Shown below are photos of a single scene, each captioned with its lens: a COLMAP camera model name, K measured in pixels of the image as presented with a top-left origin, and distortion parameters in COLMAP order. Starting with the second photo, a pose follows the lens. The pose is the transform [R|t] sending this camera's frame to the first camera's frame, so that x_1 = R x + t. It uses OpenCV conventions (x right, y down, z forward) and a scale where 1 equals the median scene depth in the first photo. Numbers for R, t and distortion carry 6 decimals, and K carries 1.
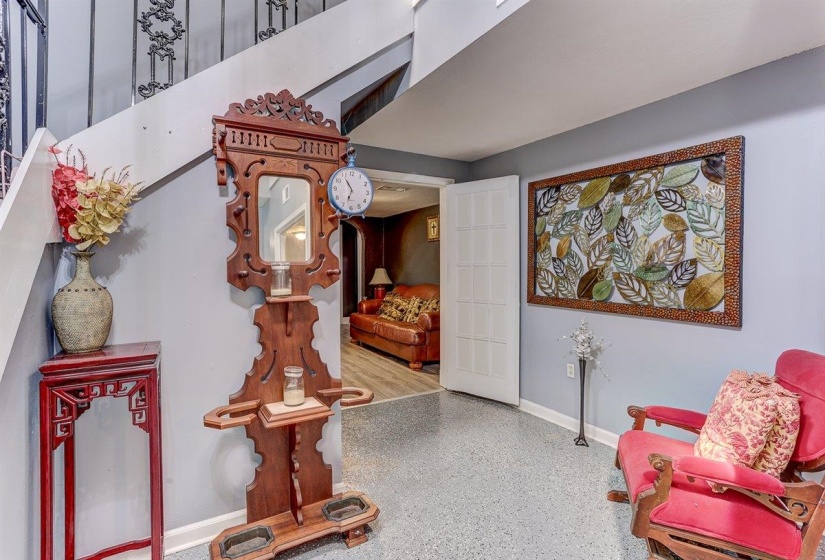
lens RADIAL K [[423.0, 0, 413.9], [0, 423.0, 274.1], [0, 0, 1]] dist [-0.033889, 0.000468]
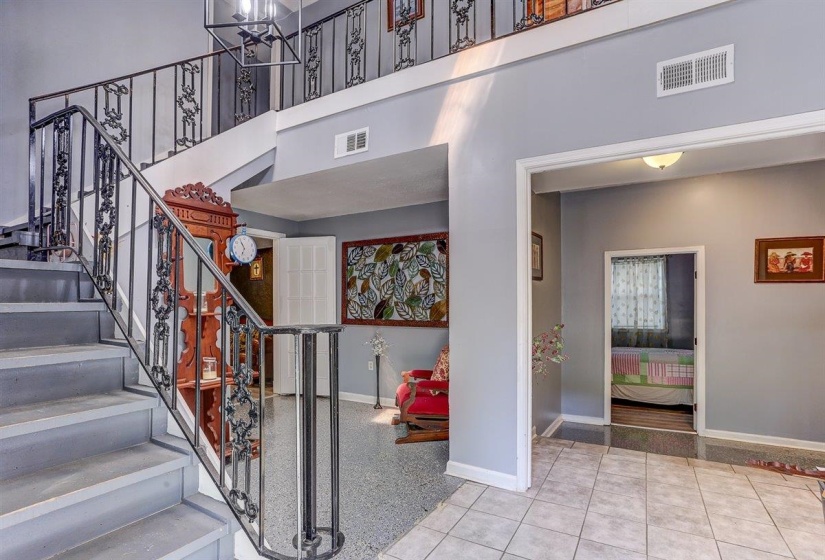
lens RADIAL K [[406.8, 0, 414.4], [0, 406.8, 295.7], [0, 0, 1]] dist [0.000051, 0.000044]
pose [[0.890674, 0.006854, 0.454591, -0.197333], [0.012208, 0.999165, -0.038983, 0.039024], [-0.454479, 0.040271, 0.889847, -0.496988]]
